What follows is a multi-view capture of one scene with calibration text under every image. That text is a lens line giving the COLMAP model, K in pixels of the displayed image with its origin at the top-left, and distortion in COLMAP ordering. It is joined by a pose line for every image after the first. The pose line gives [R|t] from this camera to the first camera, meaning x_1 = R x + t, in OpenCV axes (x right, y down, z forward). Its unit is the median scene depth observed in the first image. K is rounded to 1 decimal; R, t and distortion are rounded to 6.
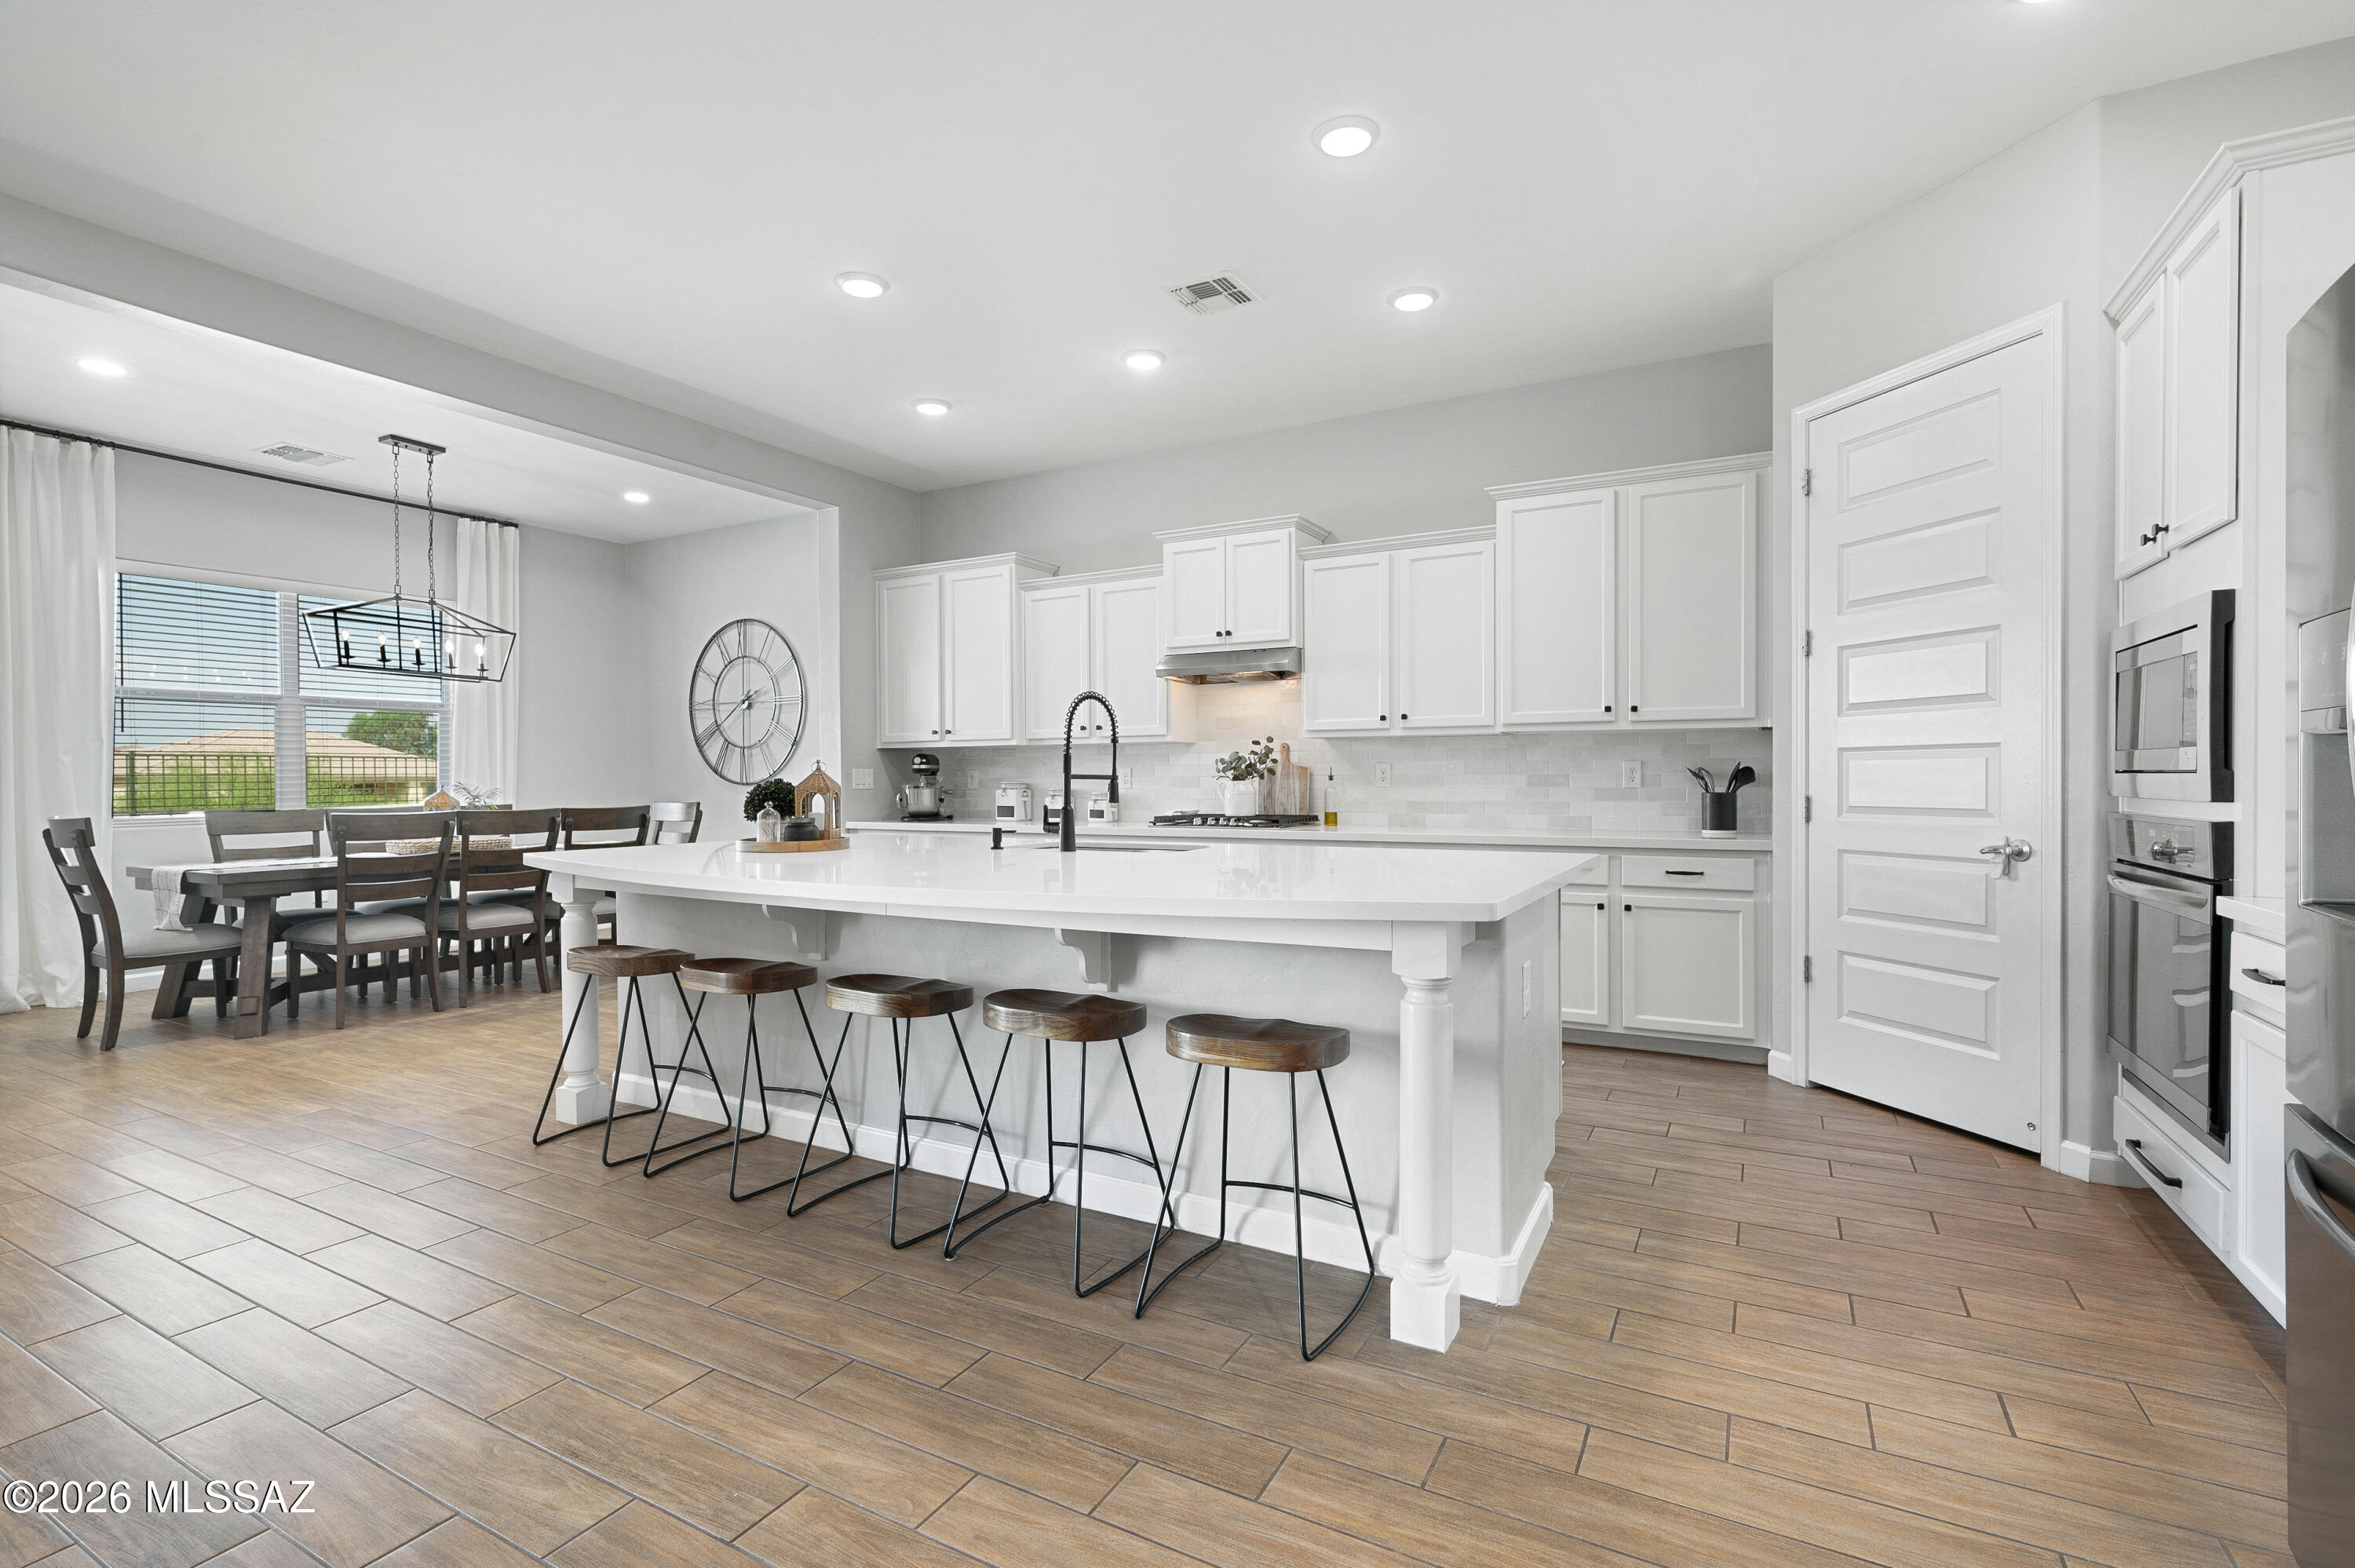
lens RADIAL K [[1055.8, 0, 1196.8], [0, 1055.8, 785.9], [0, 0, 1]] dist [0.002821, 0.000431]
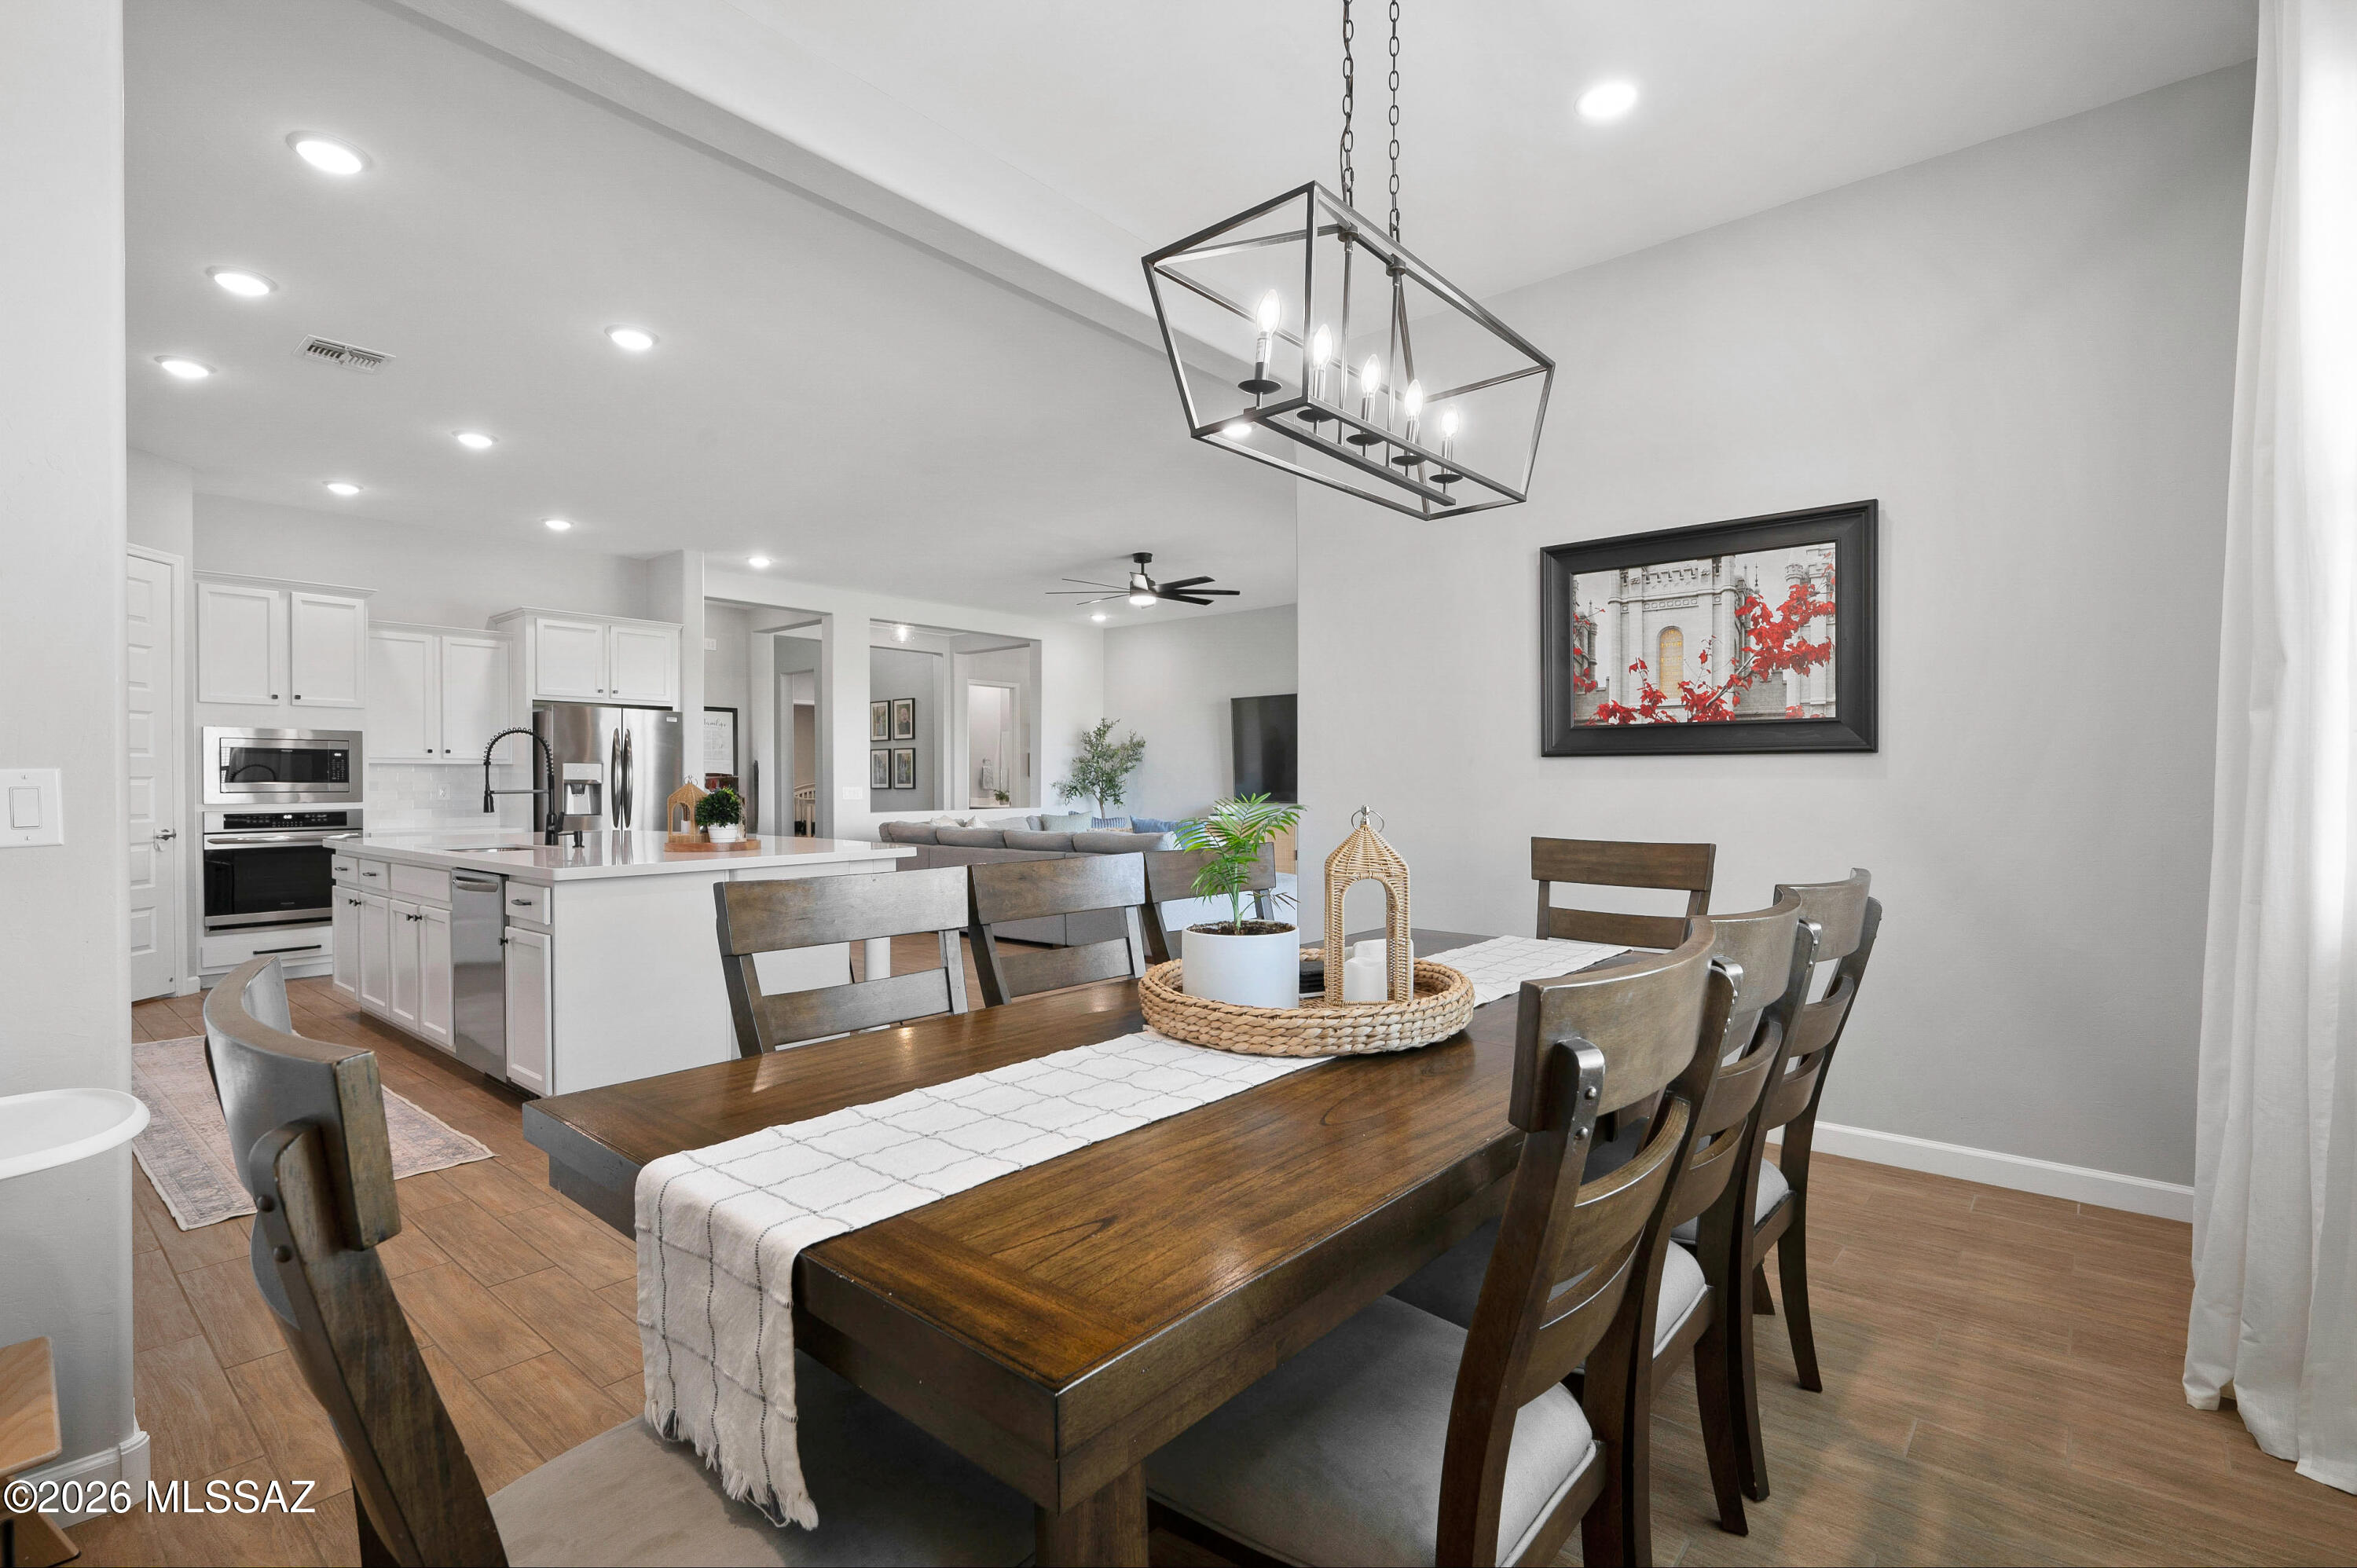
lens RADIAL K [[1074.8, 0, 1187.5], [0, 1074.8, 786.0], [0, 0, 1]] dist [-0.000064, -0.000045]
pose [[-0.977859, 0.010168, 0.209017, -0.863849], [0.012300, 0.999885, 0.008899, -0.012401], [-0.208902, 0.011273, -0.977872, 1.542014]]
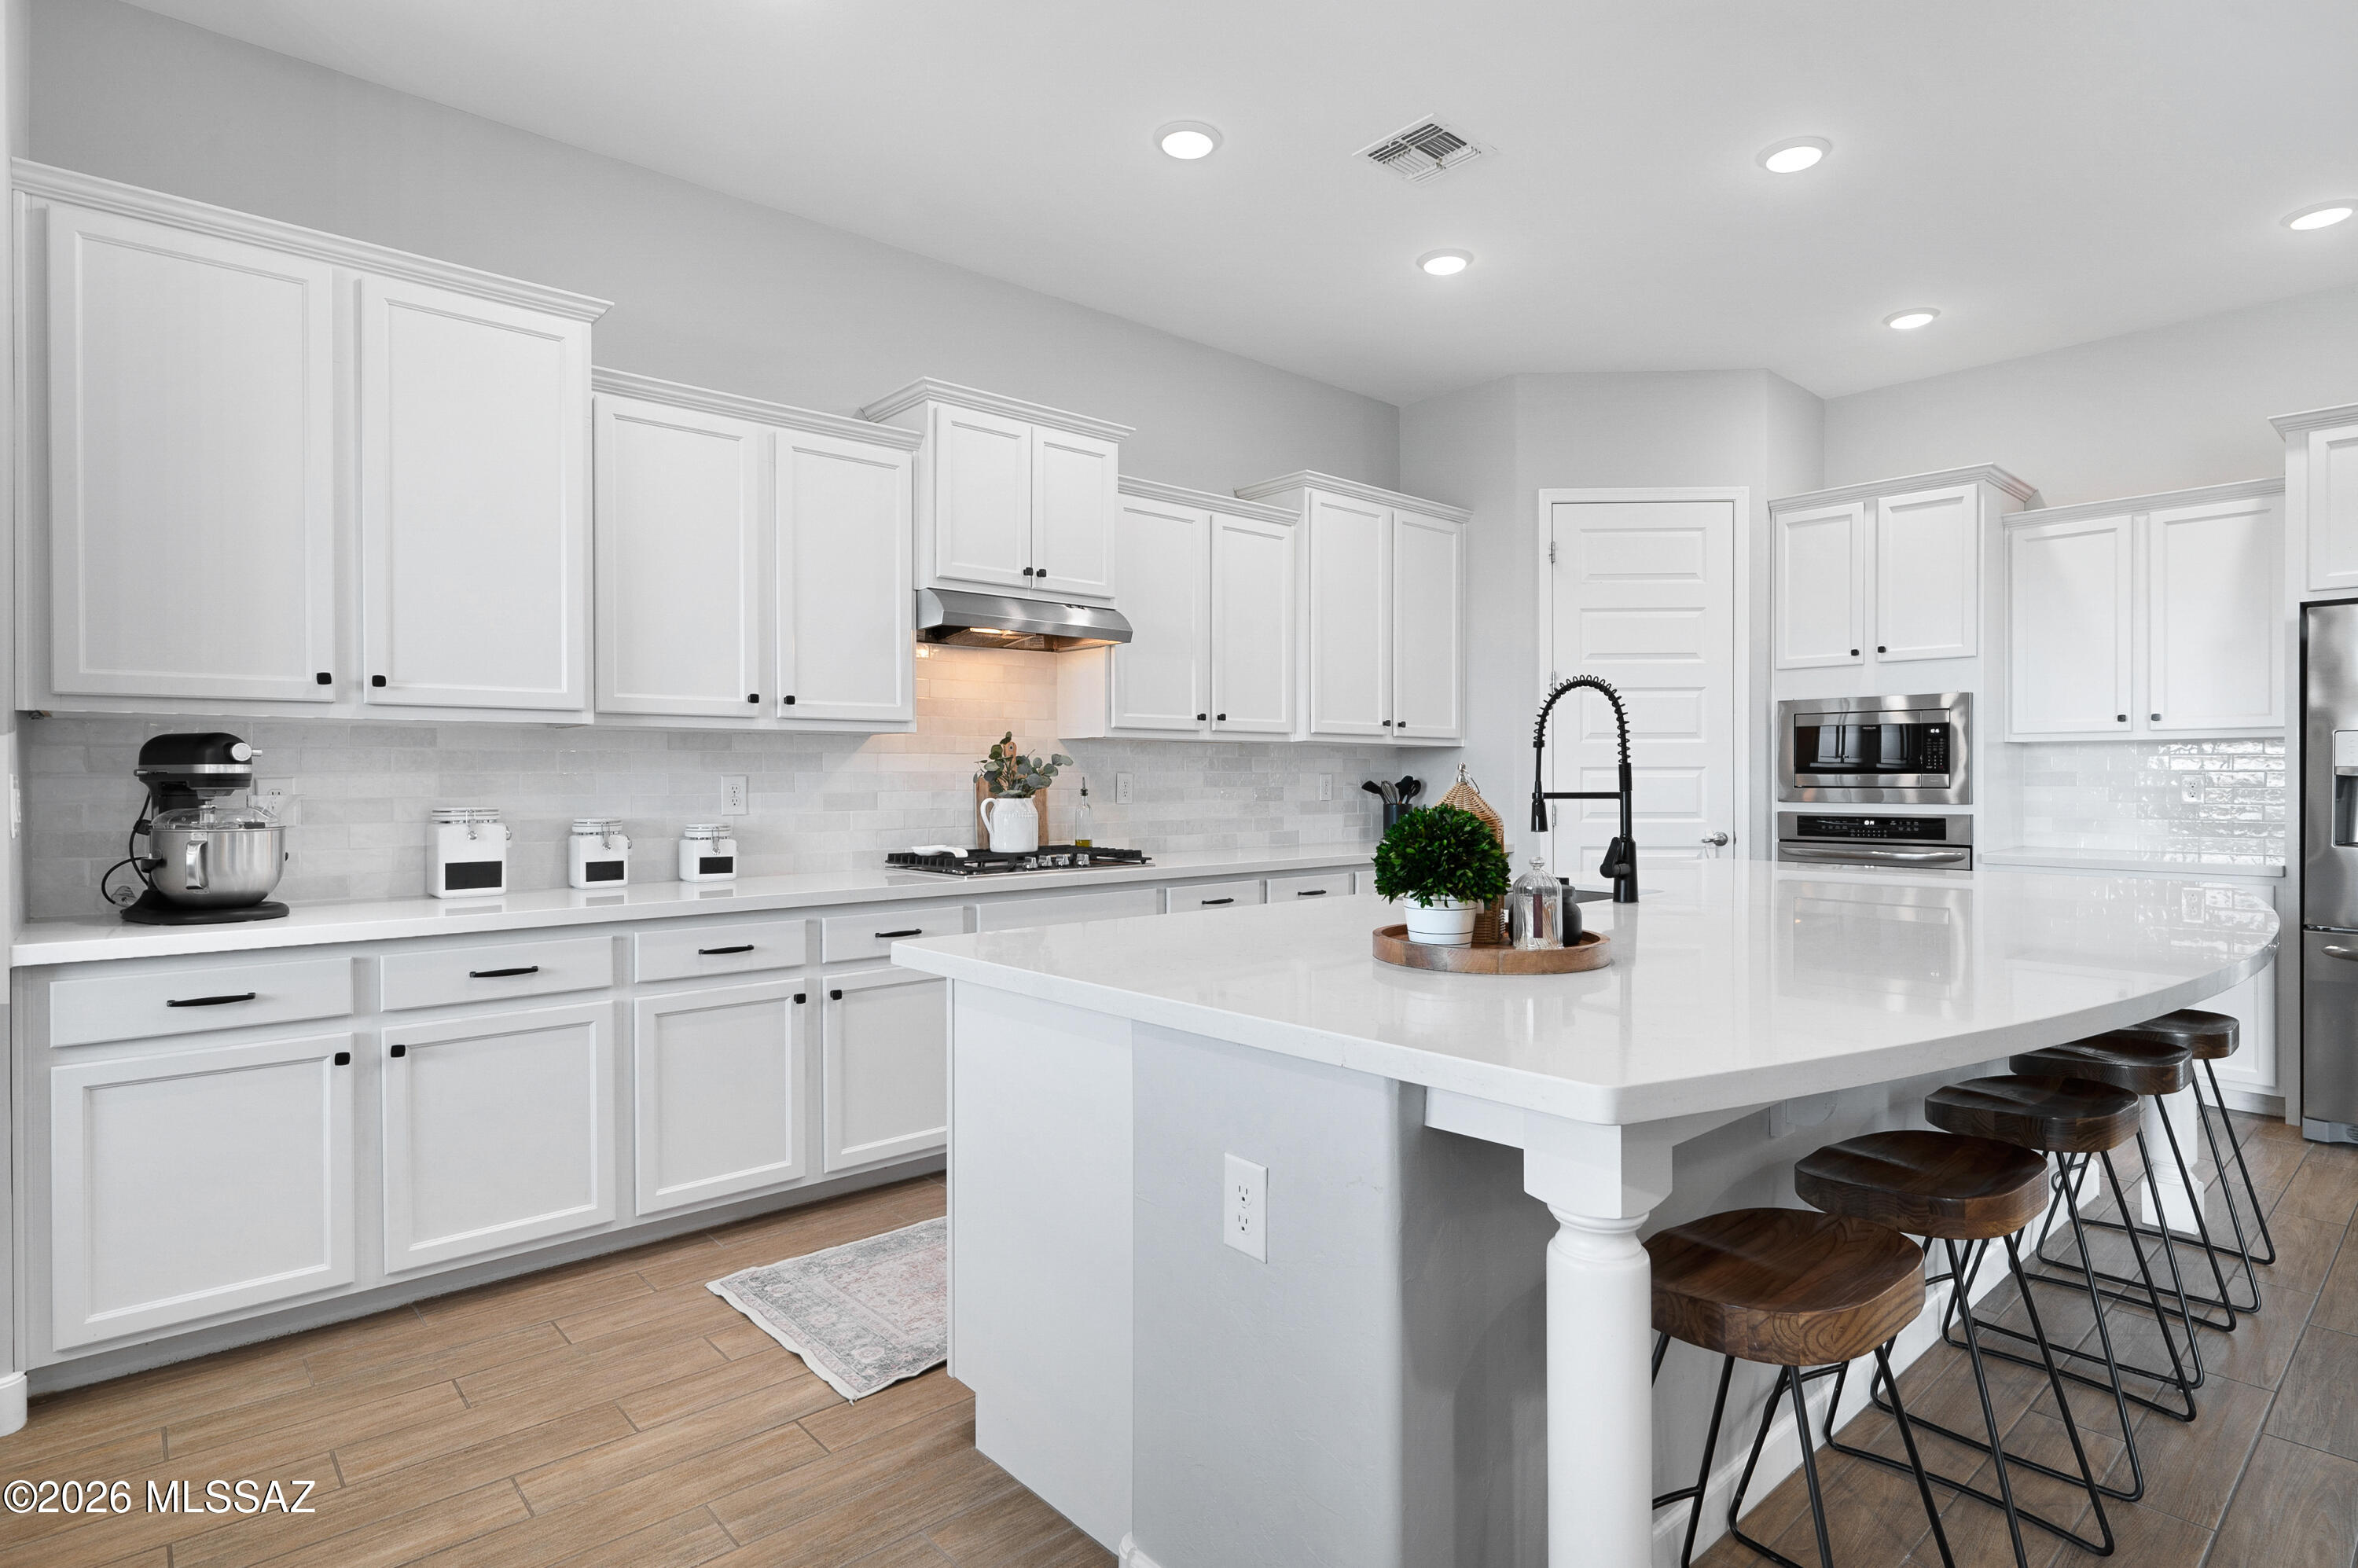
lens RADIAL K [[1211.1, 0, 1188.0], [0, 1211.1, 778.8], [0, 0, 1]] dist [-0.003459, -0.000751]
pose [[0.342219, 0.003355, 0.939614, -0.685312], [0.007799, 0.999949, -0.006410, -0.012043], [-0.939588, 0.009522, 0.342176, 0.698951]]
